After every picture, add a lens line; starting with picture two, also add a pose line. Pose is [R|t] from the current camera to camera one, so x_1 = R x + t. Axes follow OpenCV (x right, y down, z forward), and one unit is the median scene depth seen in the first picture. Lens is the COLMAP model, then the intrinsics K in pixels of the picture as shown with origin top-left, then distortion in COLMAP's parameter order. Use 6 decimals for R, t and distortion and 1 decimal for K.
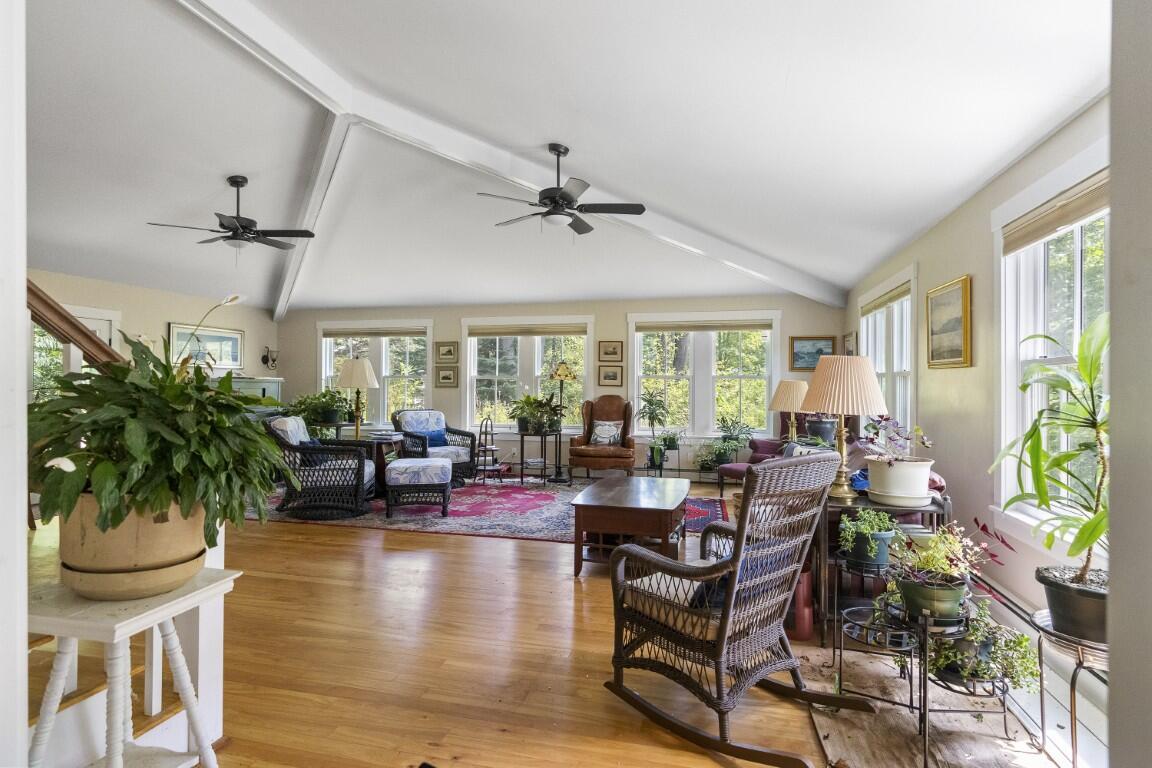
lens RADIAL K [[590.3, 0, 576.0], [0, 590.3, 384.0], [0, 0, 1]] dist [-0.000373, 0.000008]
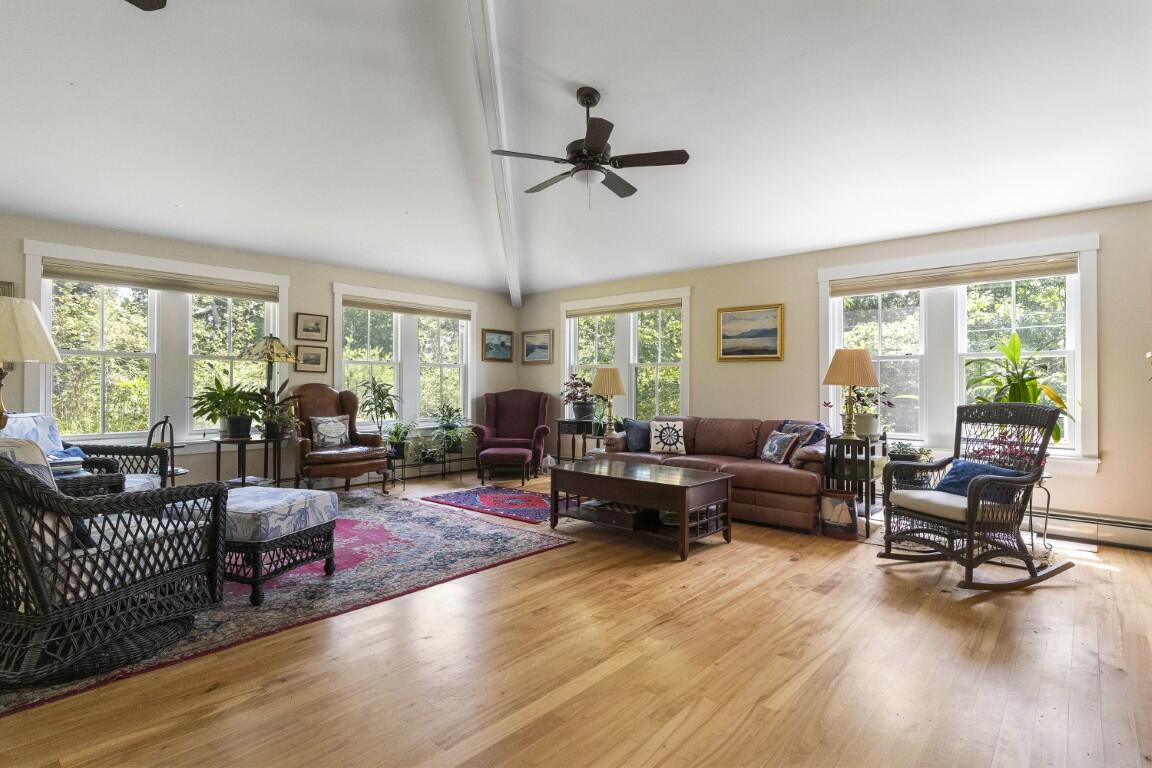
lens RADIAL K [[564.3, 0, 576.0], [0, 564.3, 384.0], [0, 0, 1]] dist [-0.000822, 0.000072]
pose [[0.470503, -0.000551, 0.882398, -0.482606], [-0.005417, 0.999979, 0.003513, 0.016478], [-0.882382, -0.006433, 0.470491, 0.382226]]
